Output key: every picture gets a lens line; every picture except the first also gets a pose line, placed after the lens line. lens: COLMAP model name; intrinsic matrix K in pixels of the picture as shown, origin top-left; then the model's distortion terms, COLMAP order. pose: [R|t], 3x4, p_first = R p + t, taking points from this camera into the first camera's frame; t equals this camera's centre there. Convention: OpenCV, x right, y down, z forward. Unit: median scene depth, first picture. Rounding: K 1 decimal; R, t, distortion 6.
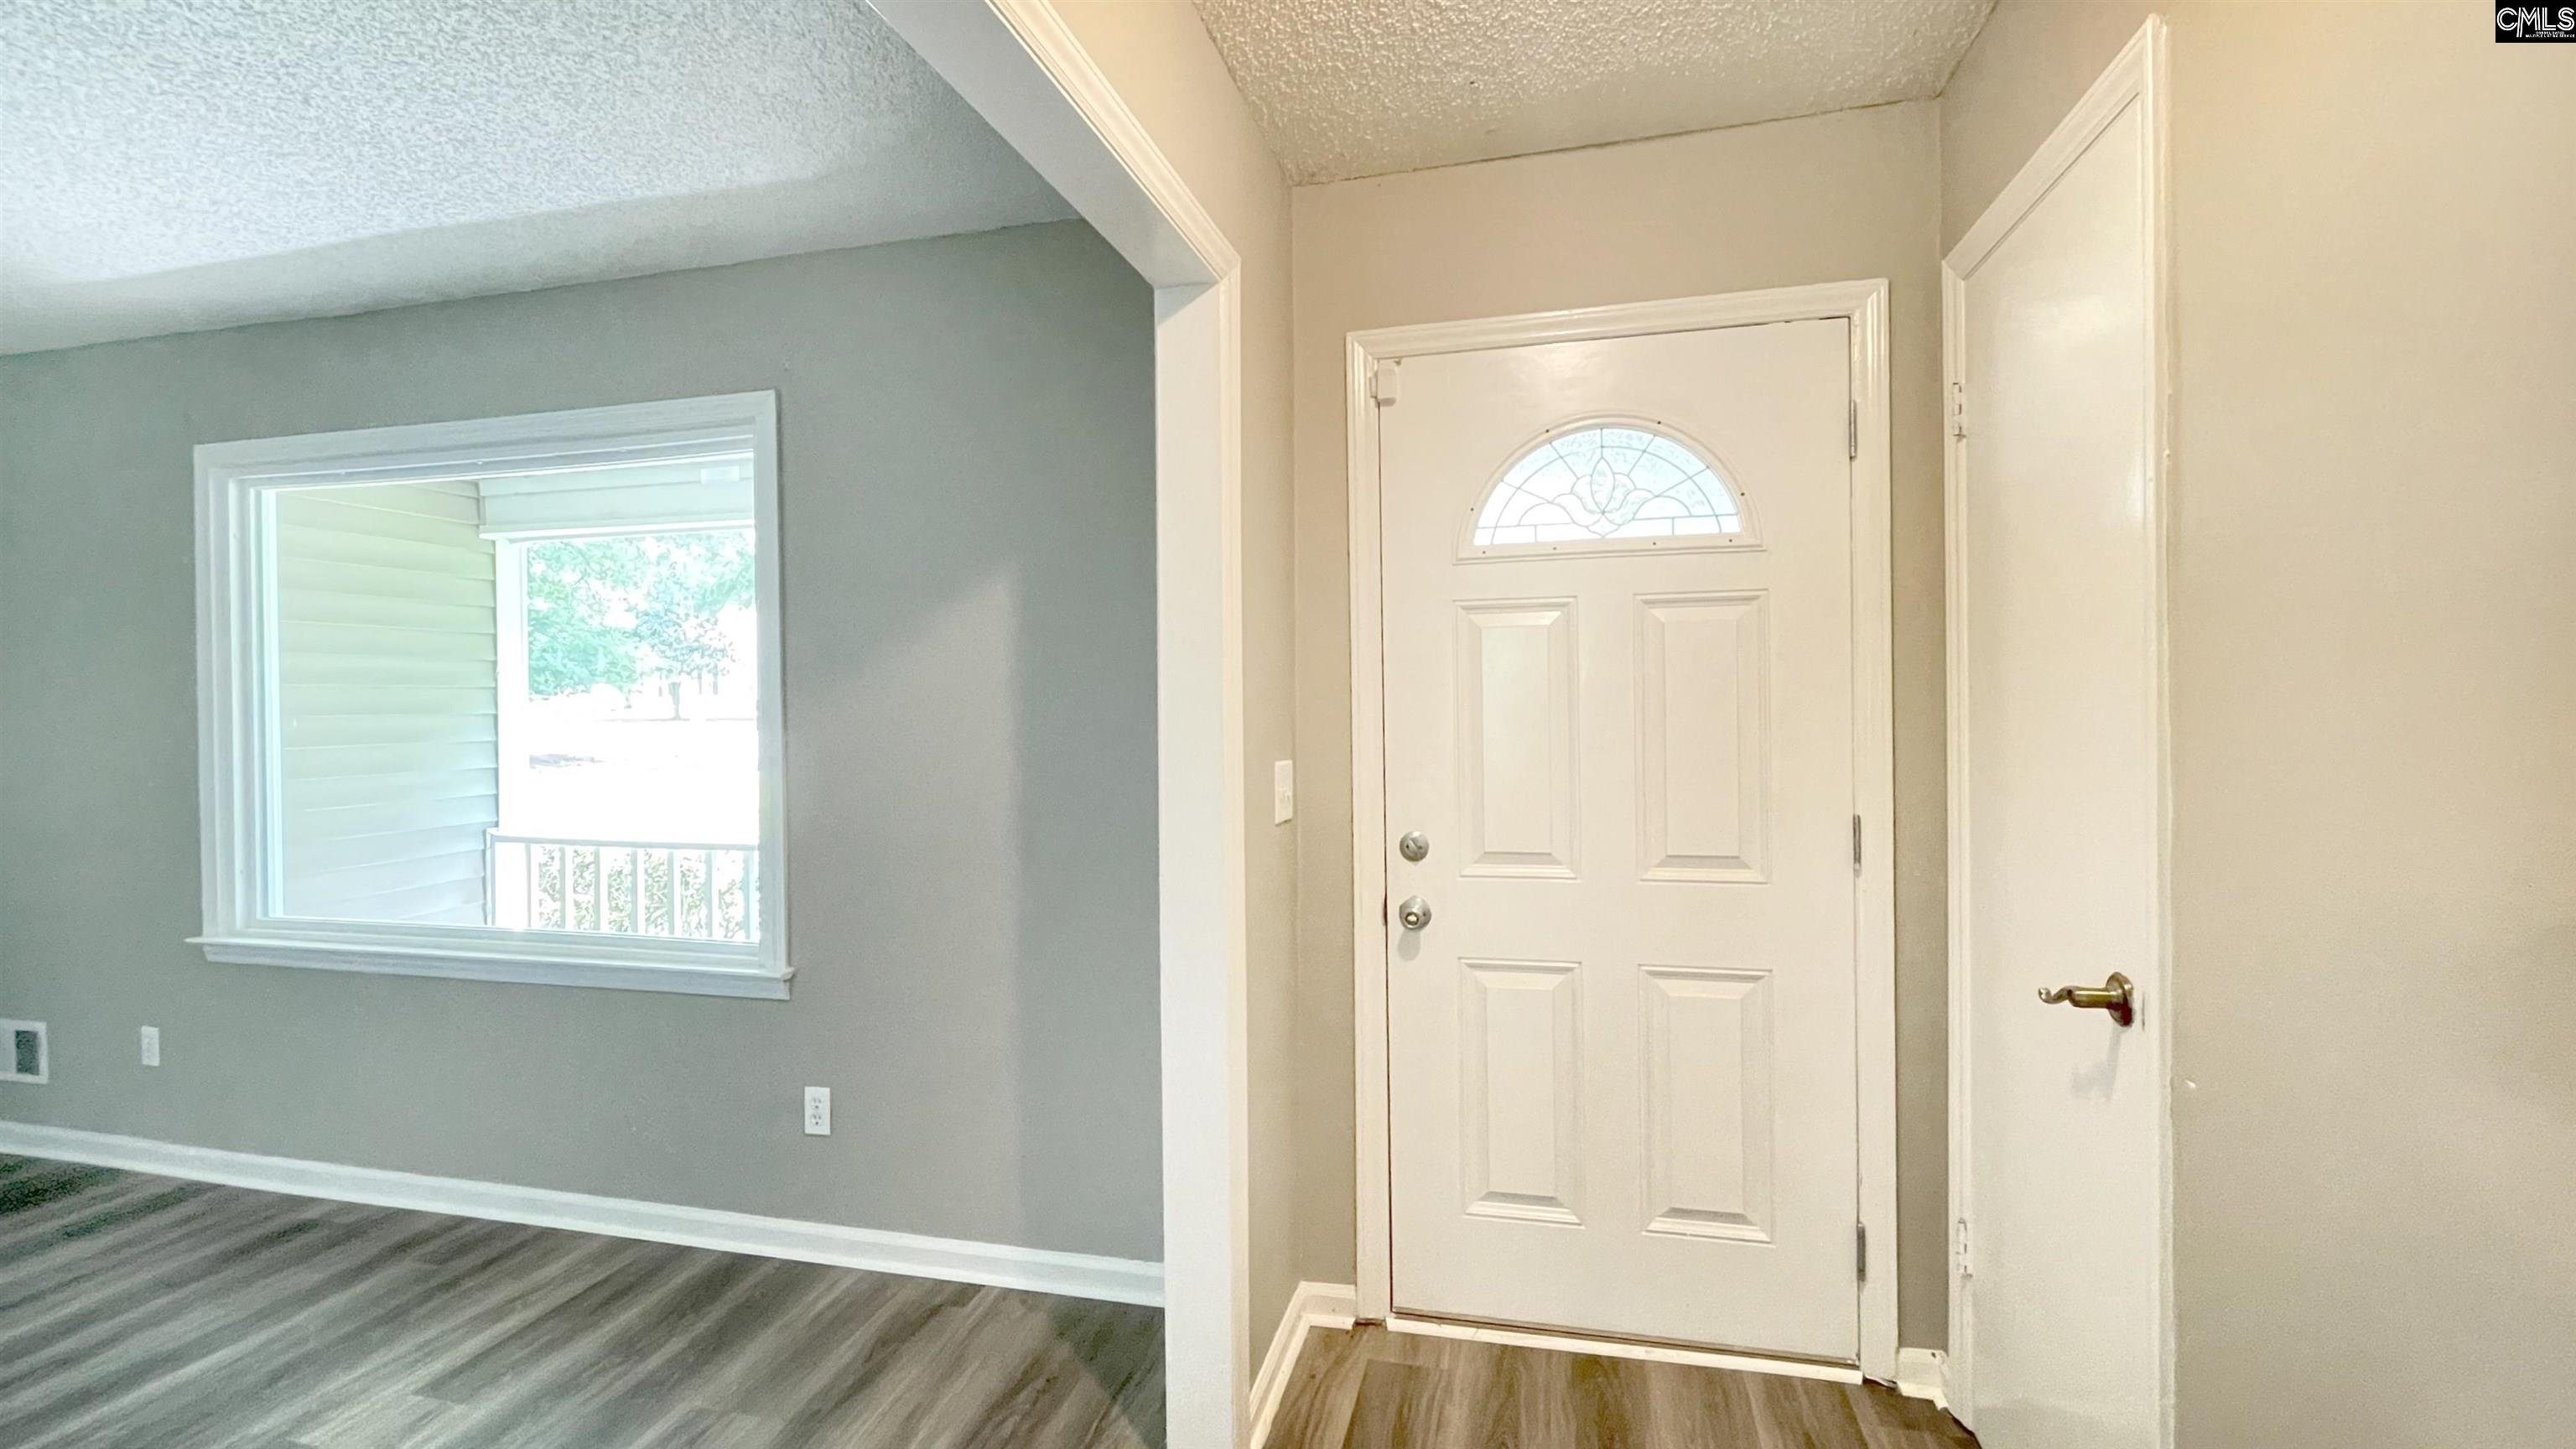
lens RADIAL K [[1081.6, 0, 1295.0], [0, 1081.6, 720.8], [0, 0, 1]] dist [-0.000160, -0.000157]
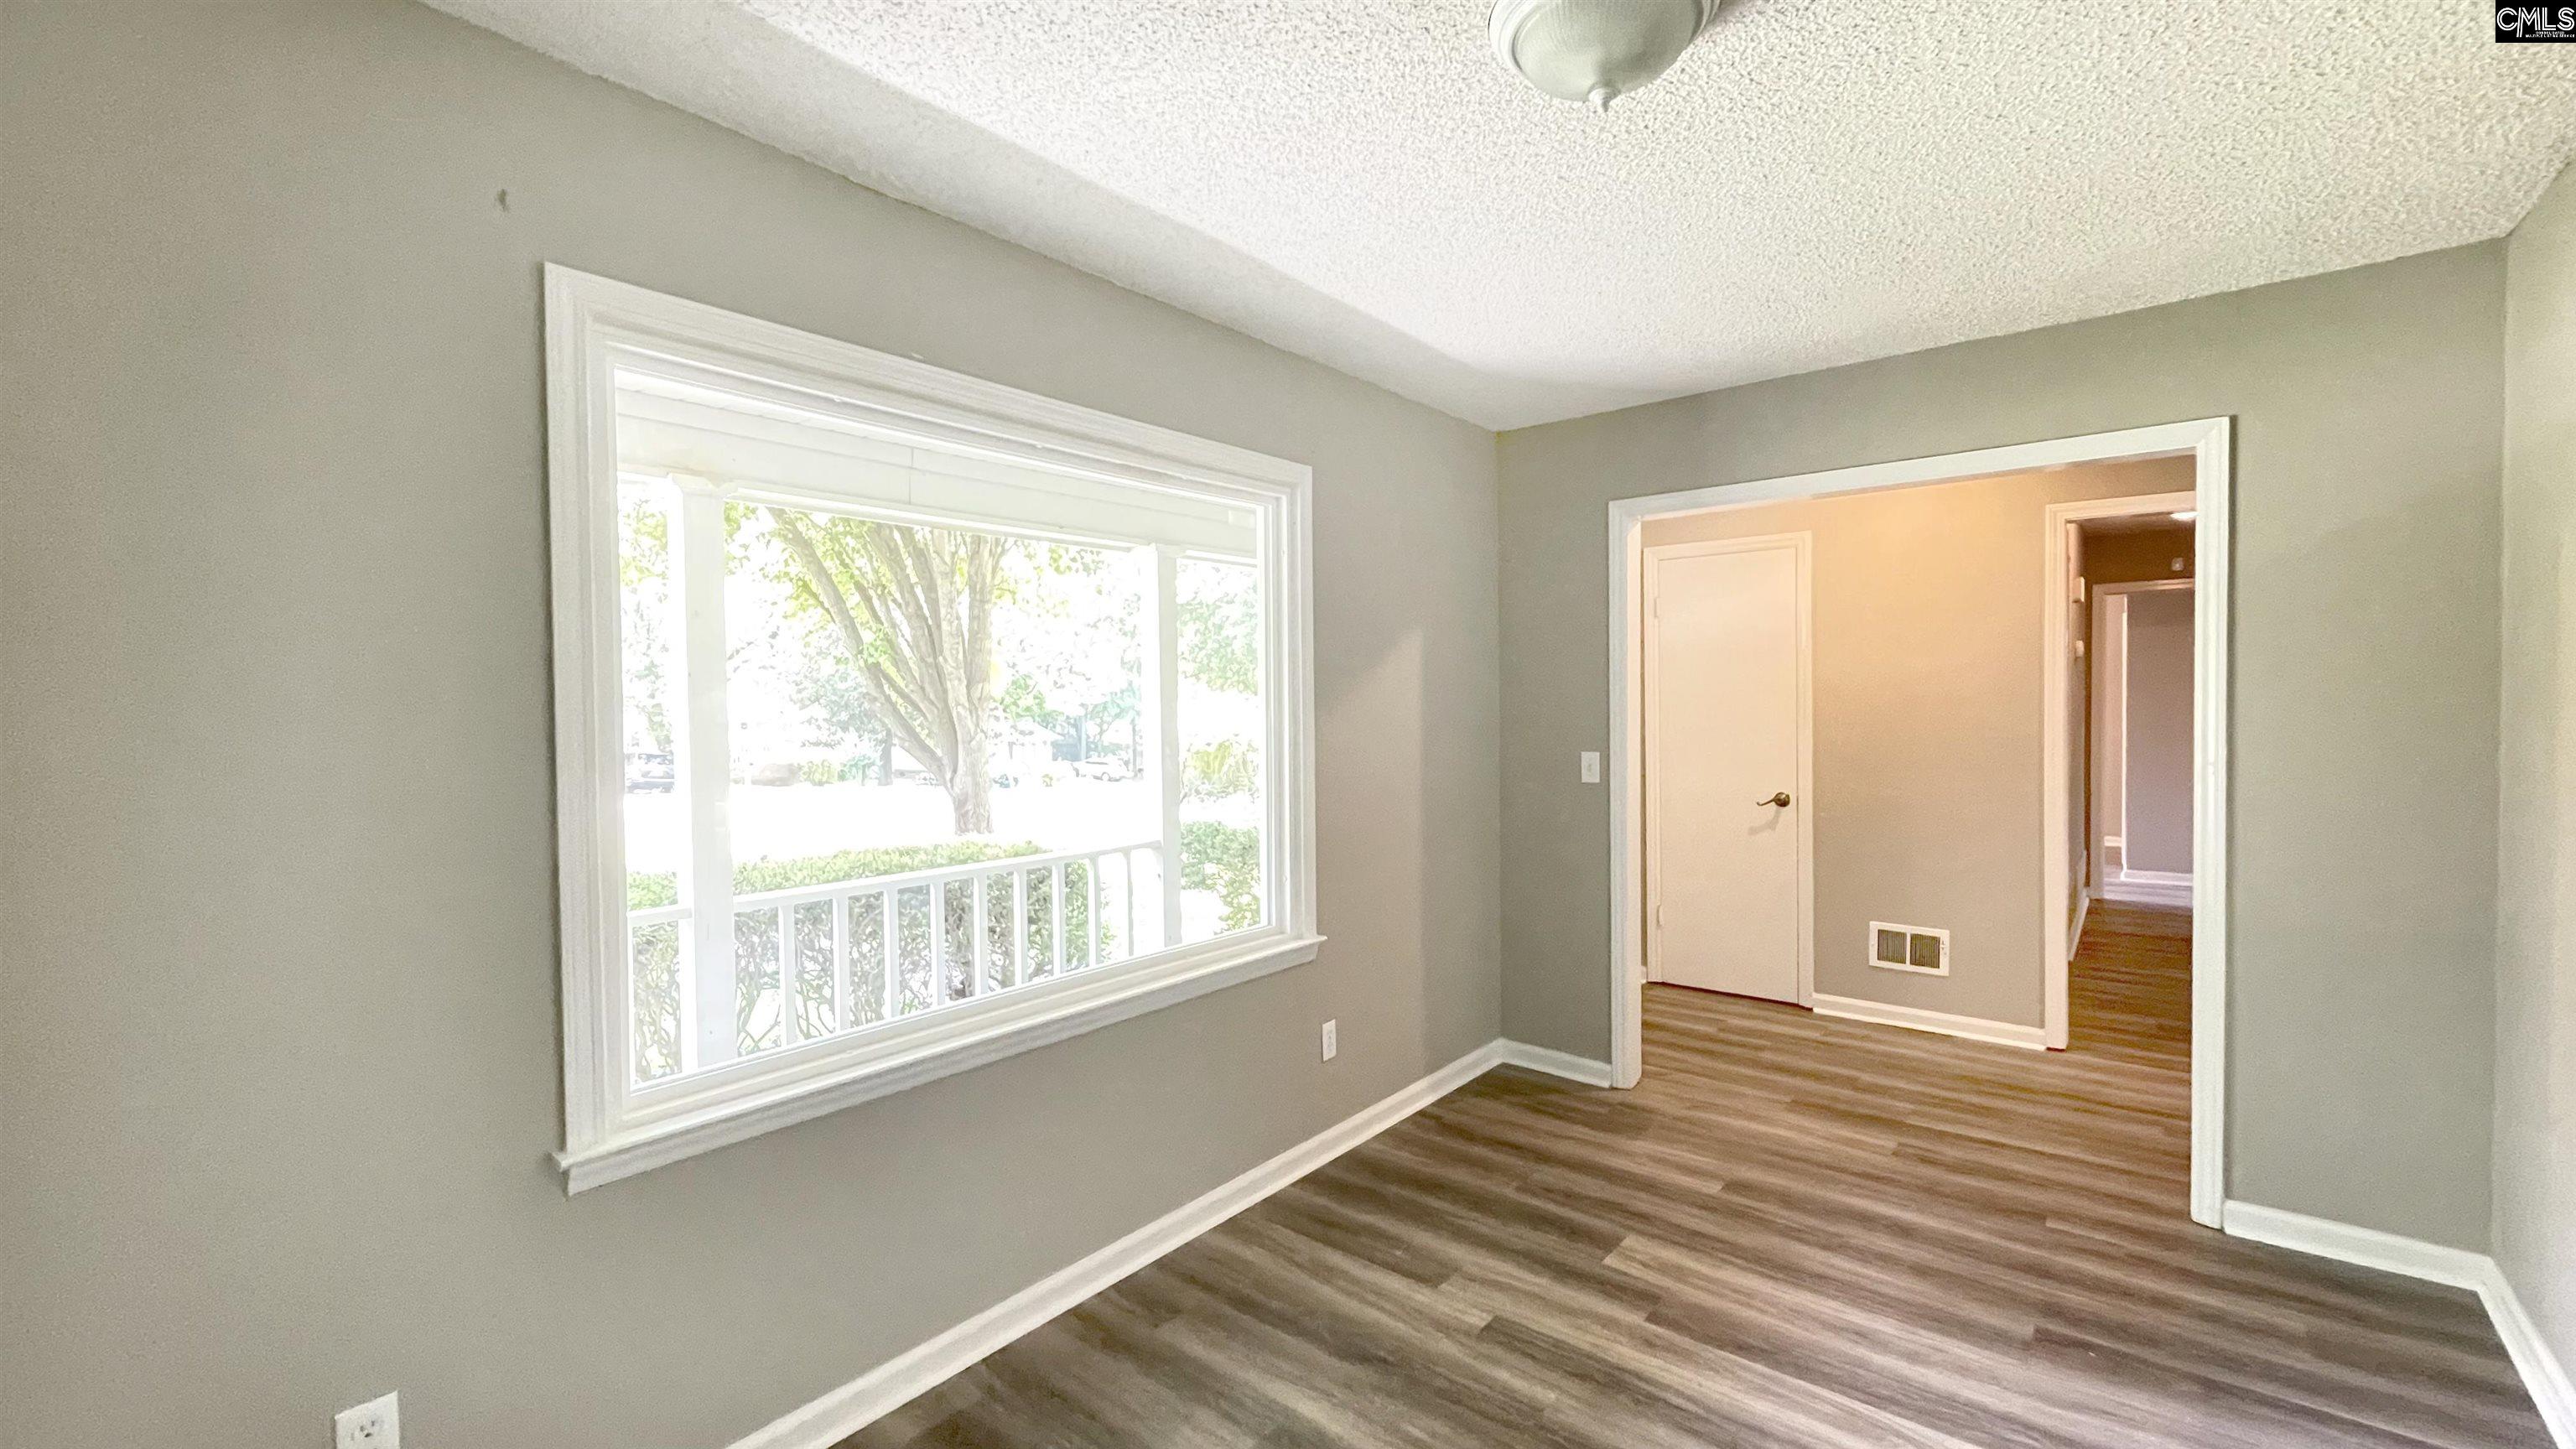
lens RADIAL K [[1040.1, 0, 1279.6], [0, 1040.1, 718.3], [0, 0, 1]] dist [0.001820, 0.000229]
pose [[0.445305, -0.013791, 0.895273, -1.607780], [0.011533, 0.999887, 0.009666, -0.030746], [-0.895305, 0.006021, 0.445414, 0.522369]]
